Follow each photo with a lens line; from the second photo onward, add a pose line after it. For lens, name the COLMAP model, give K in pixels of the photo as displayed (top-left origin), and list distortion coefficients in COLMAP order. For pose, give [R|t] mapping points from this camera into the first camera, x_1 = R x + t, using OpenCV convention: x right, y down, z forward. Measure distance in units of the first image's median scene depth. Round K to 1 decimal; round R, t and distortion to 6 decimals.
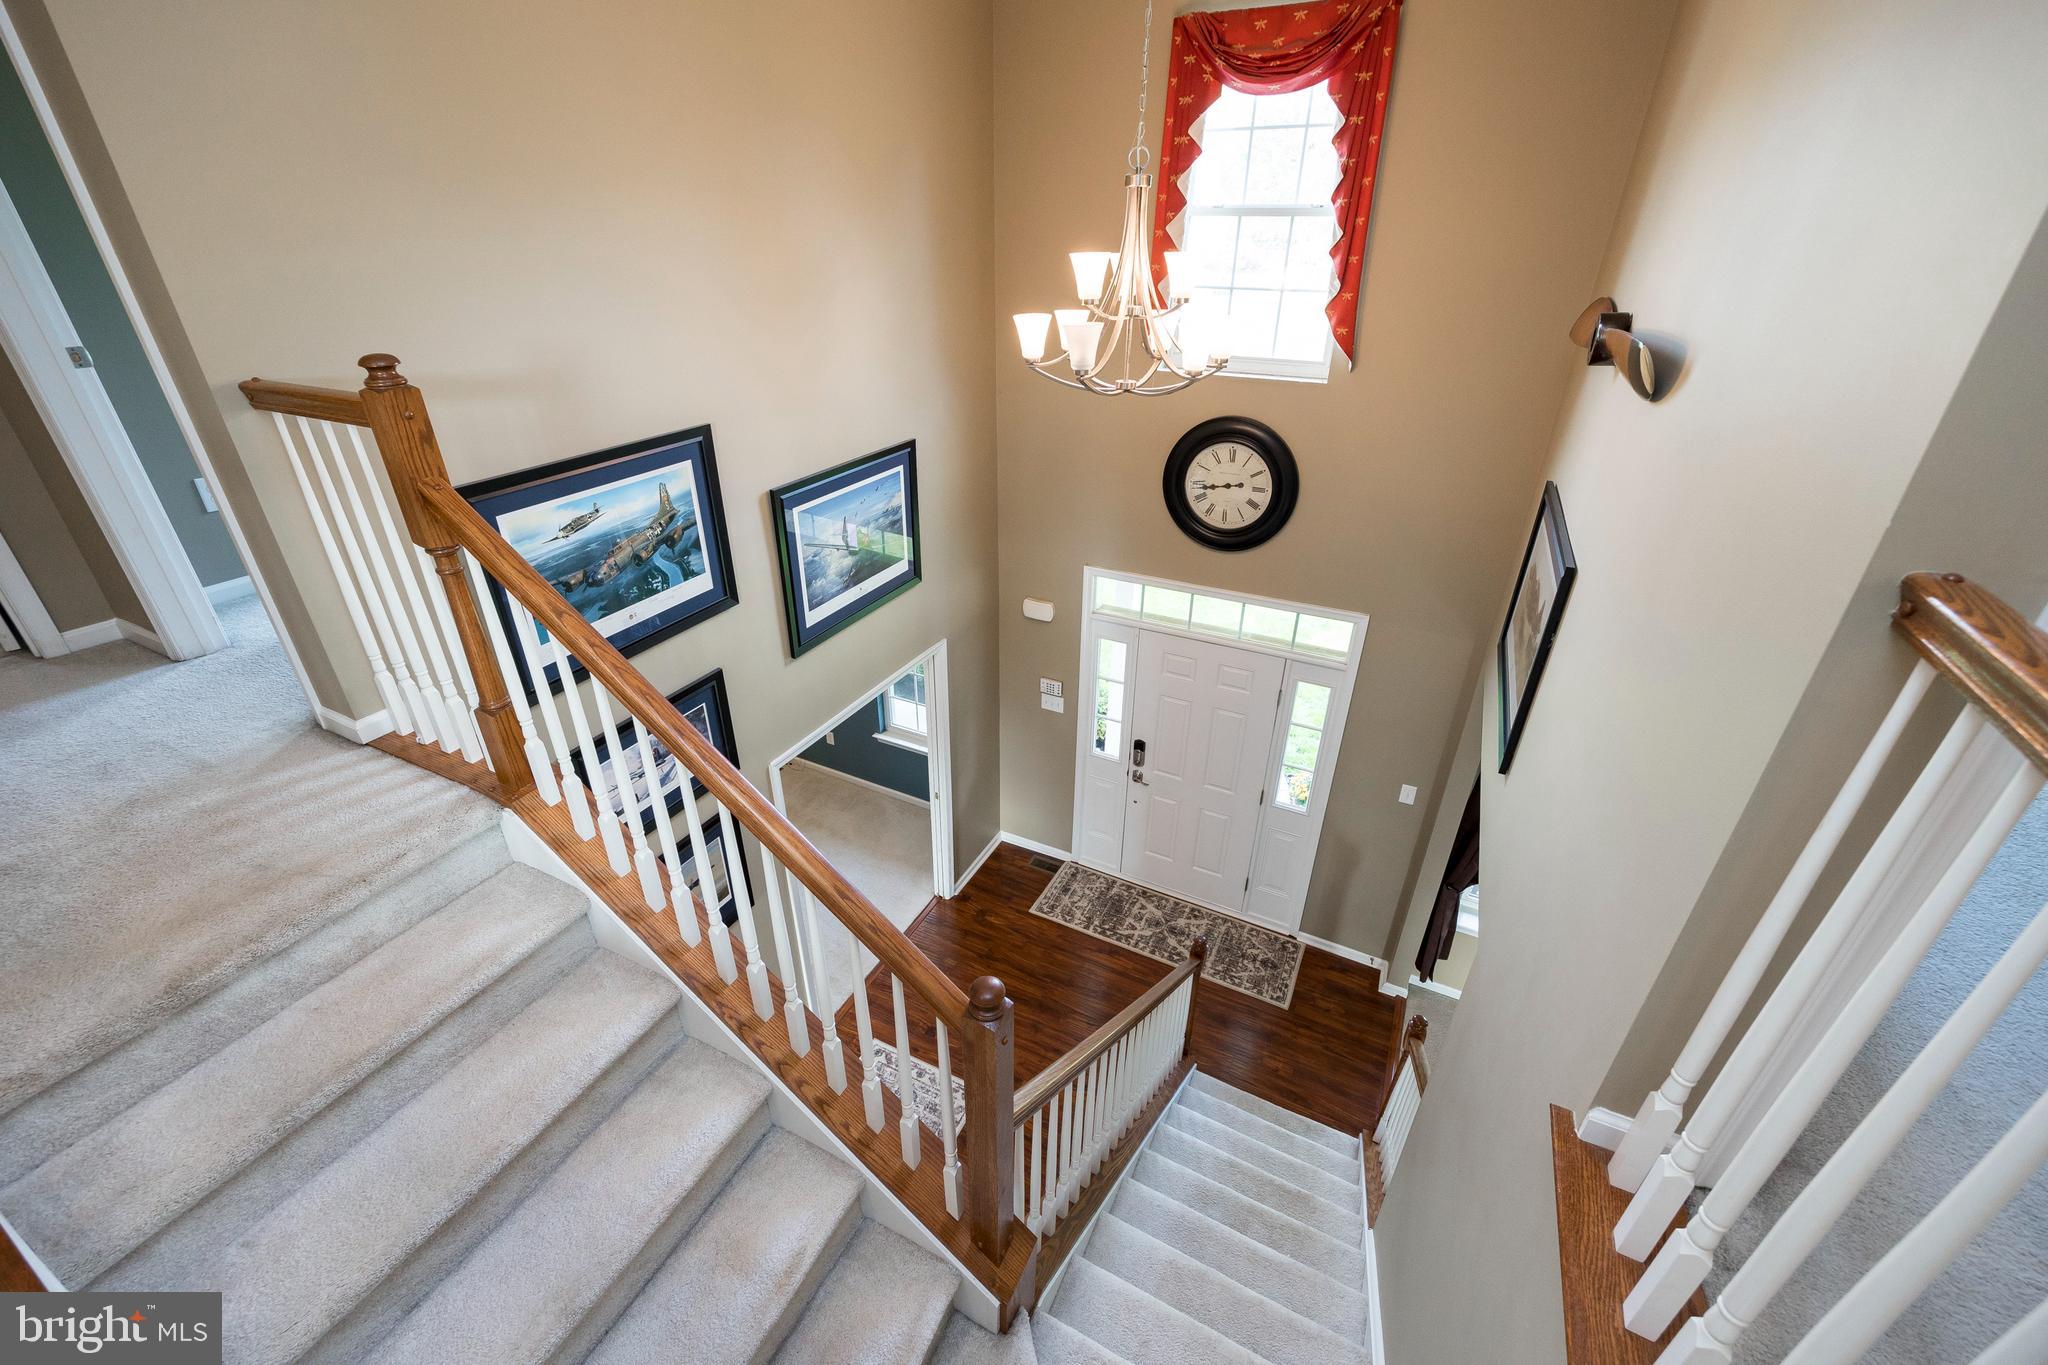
lens RADIAL K [[815.7, 0, 1018.7], [0, 815.7, 674.1], [0, 0, 1]] dist [-0.006402, 0.000427]
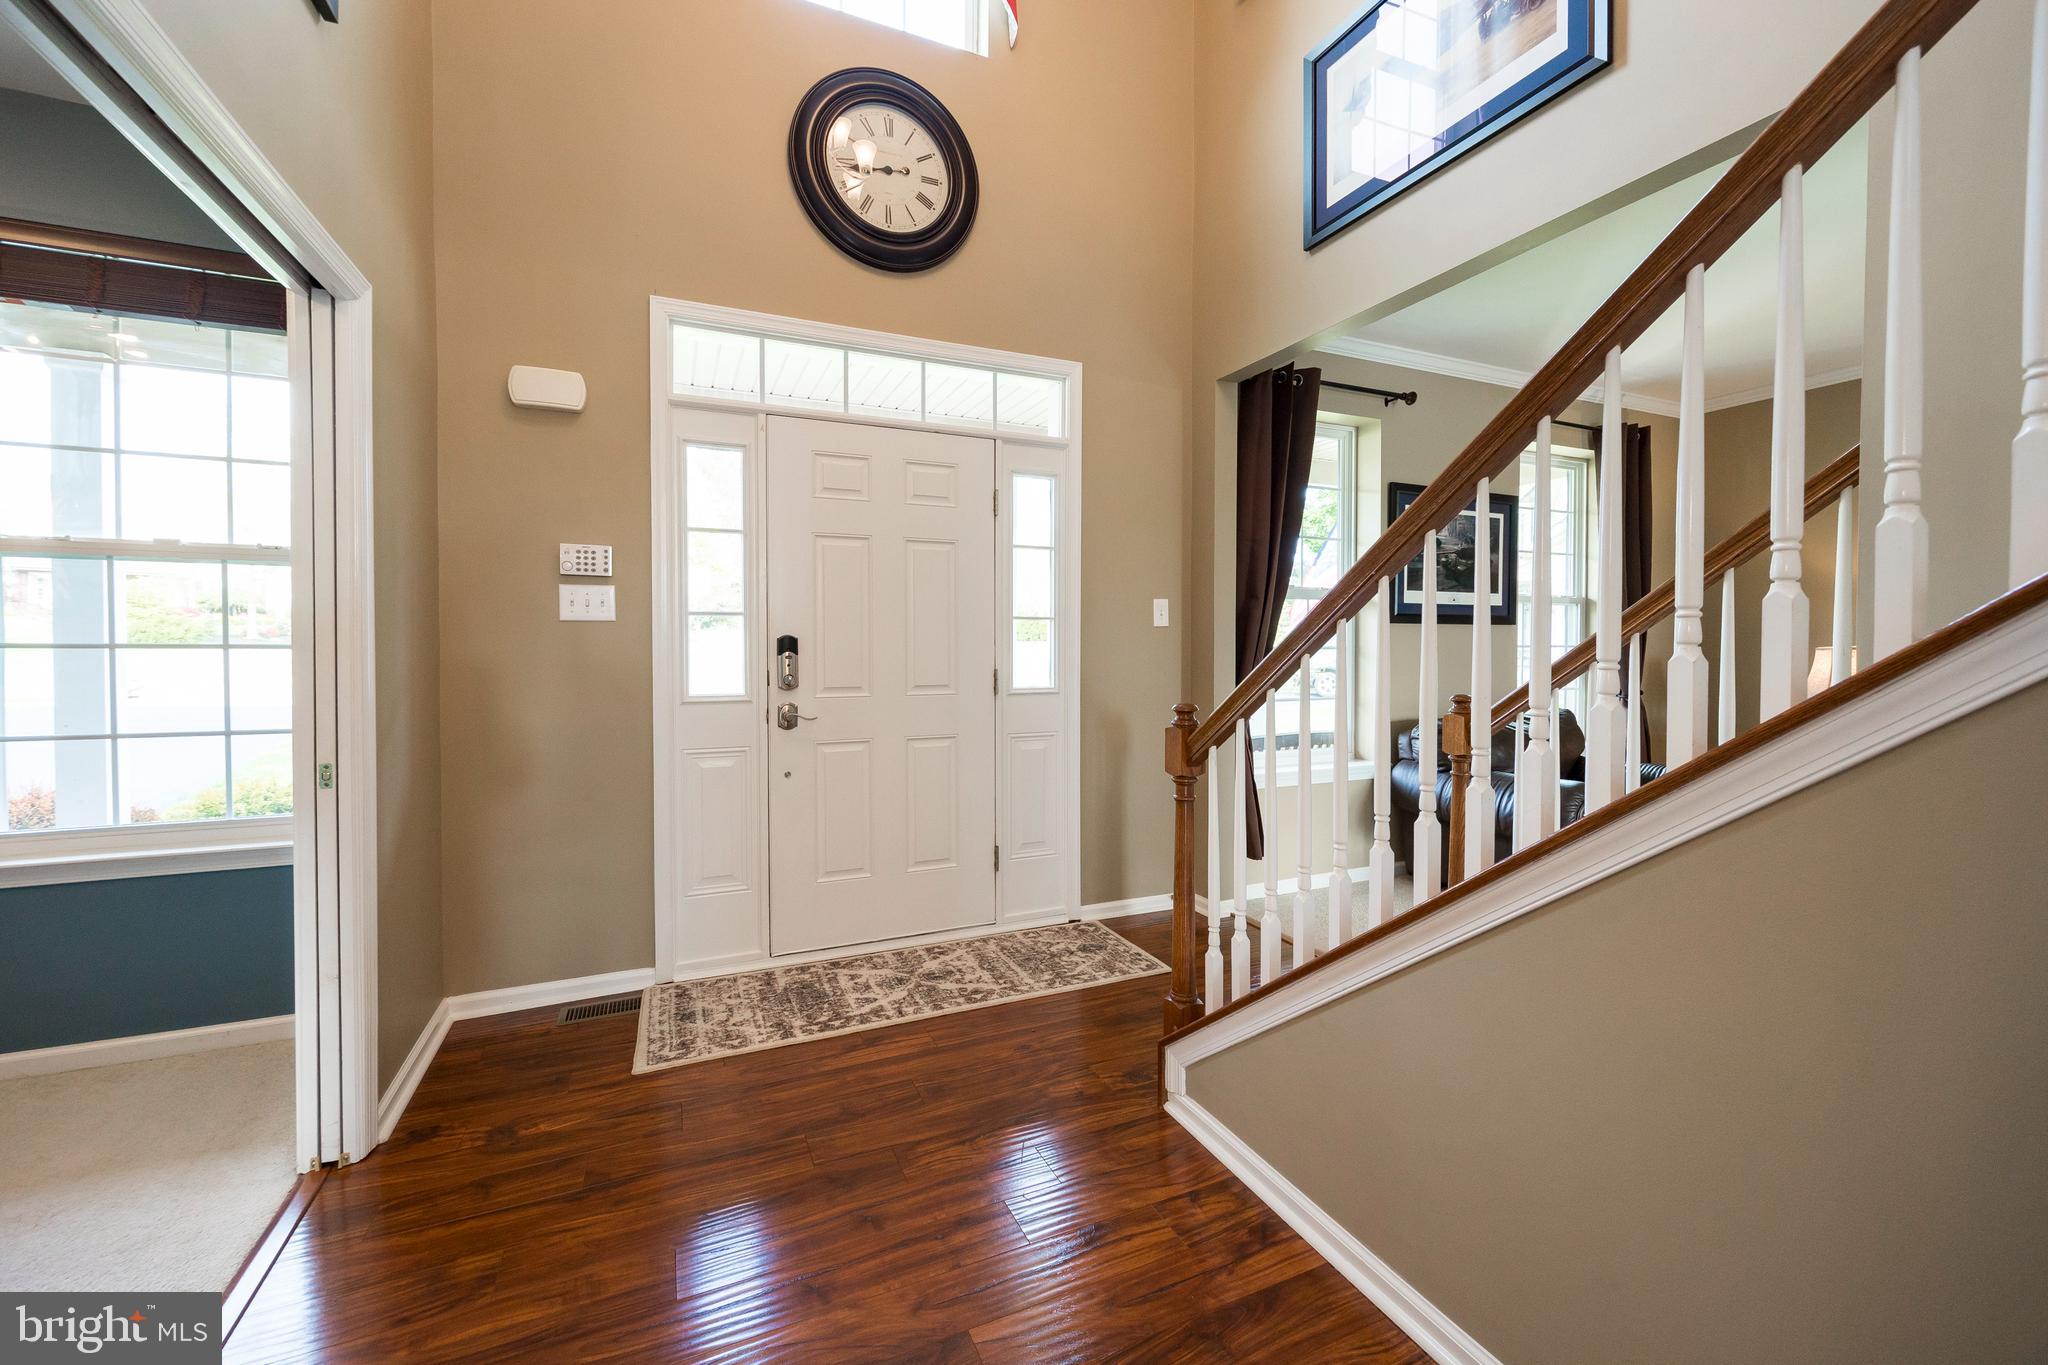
lens RADIAL K [[815.7, 0, 1021.2], [0, 815.7, 671.3], [0, 0, 1]] dist [-0.006402, 0.000427]
pose [[0.627546, -0.021131, 0.778293, -0.196166], [0.371003, 0.886960, -0.275062, 0.336270], [-0.684502, 0.461363, 0.564448, 0.632209]]
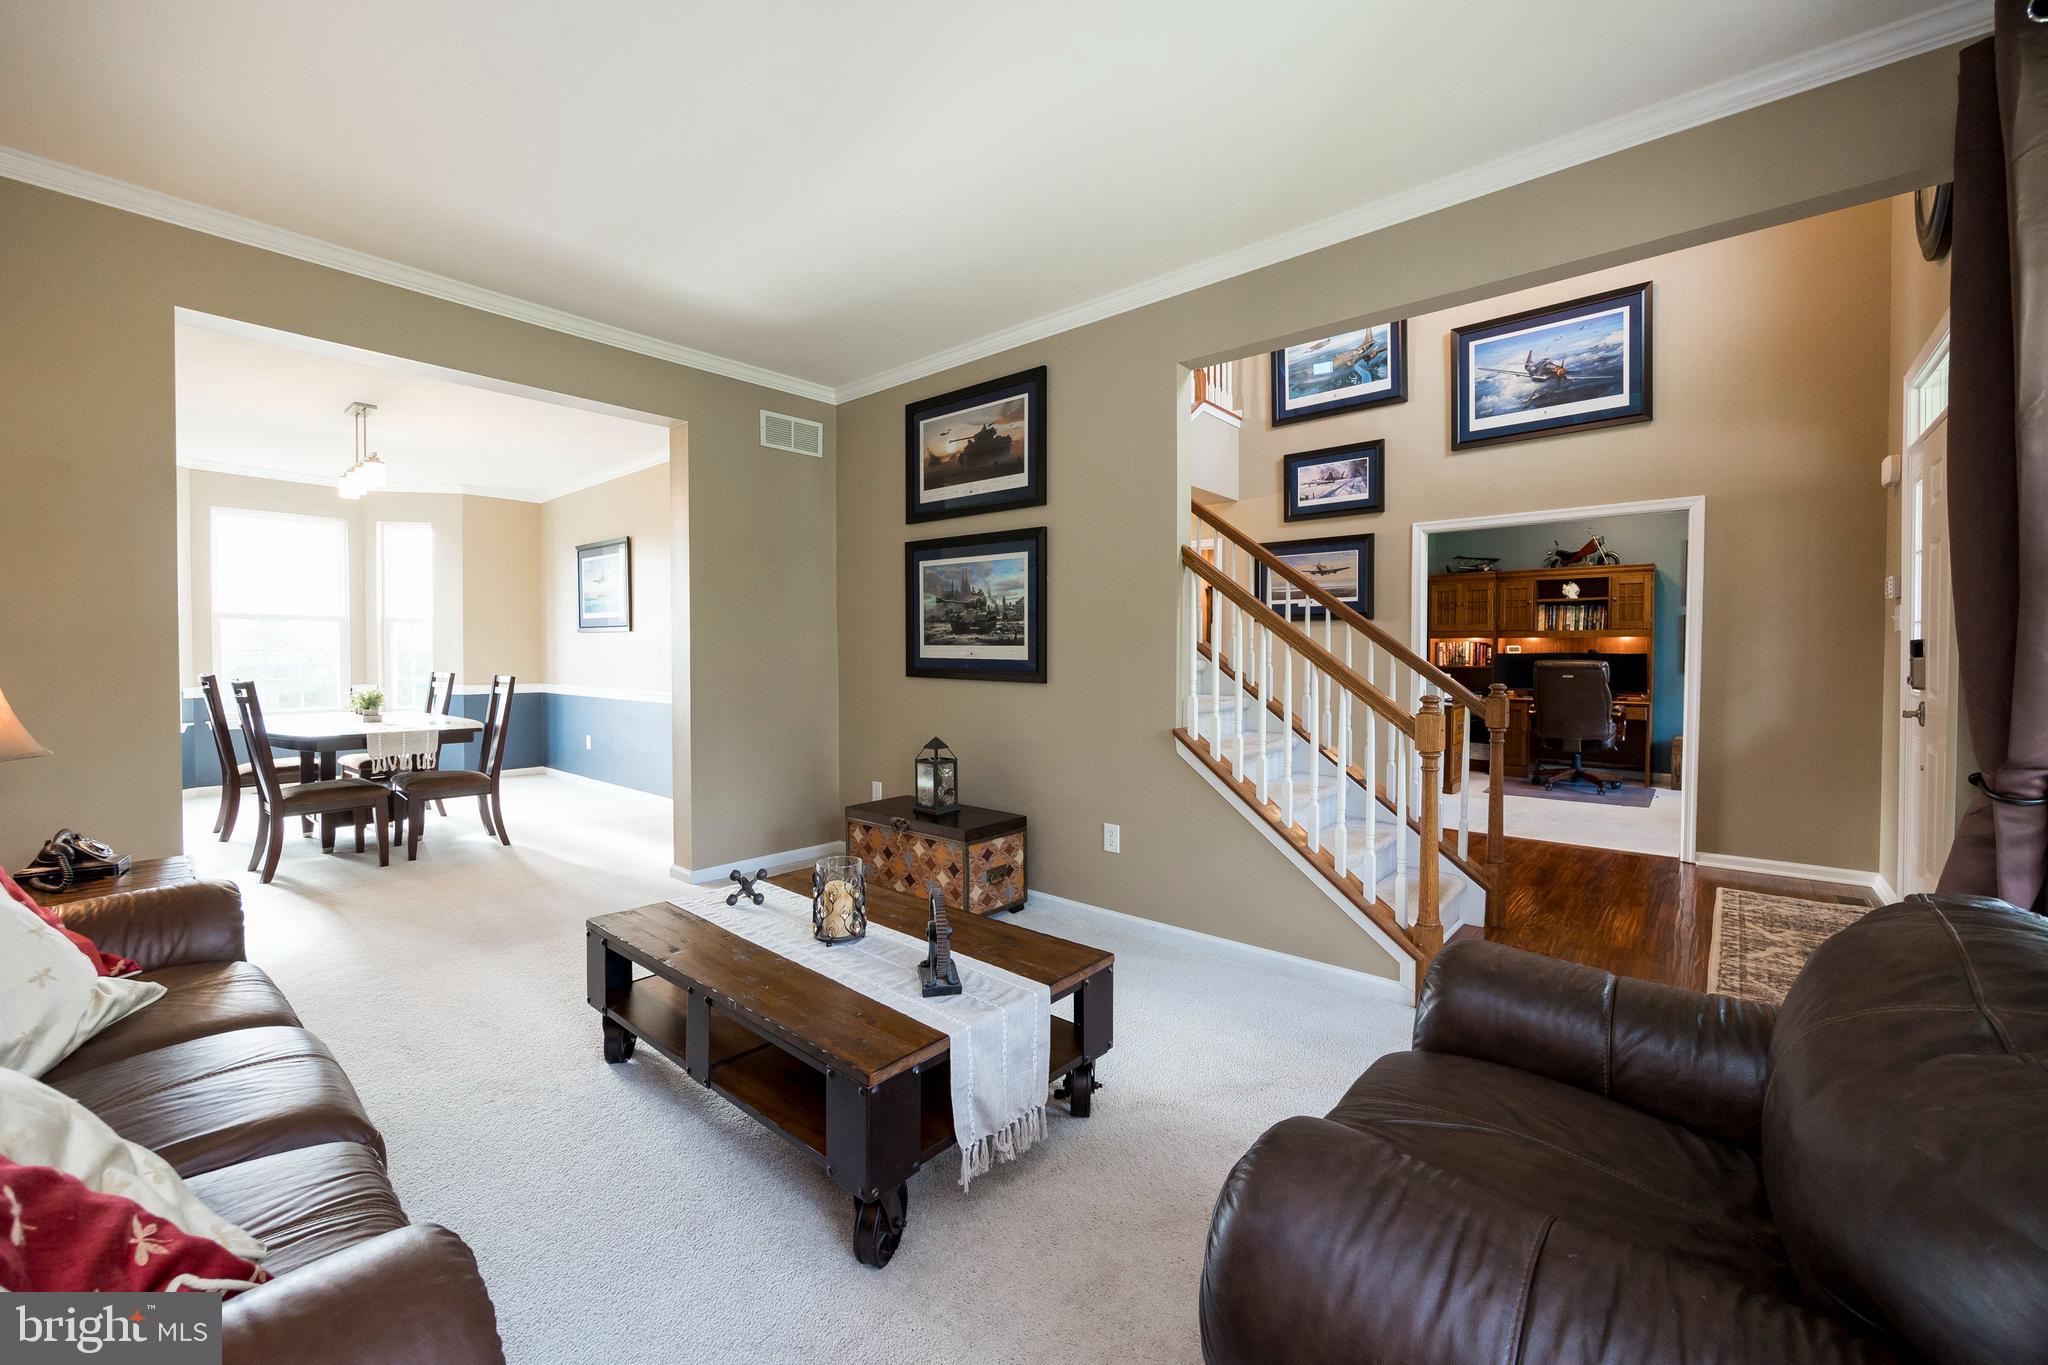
lens RADIAL K [[815.7, 0, 1032.0], [0, 815.7, 668.2], [0, 0, 1]] dist [-0.006402, 0.000427]
pose [[-0.225219, 0.010881, -0.974247, 0.927323], [-0.464399, 0.877842, 0.117160, 0.353535], [0.856510, 0.478827, -0.192654, 0.601495]]
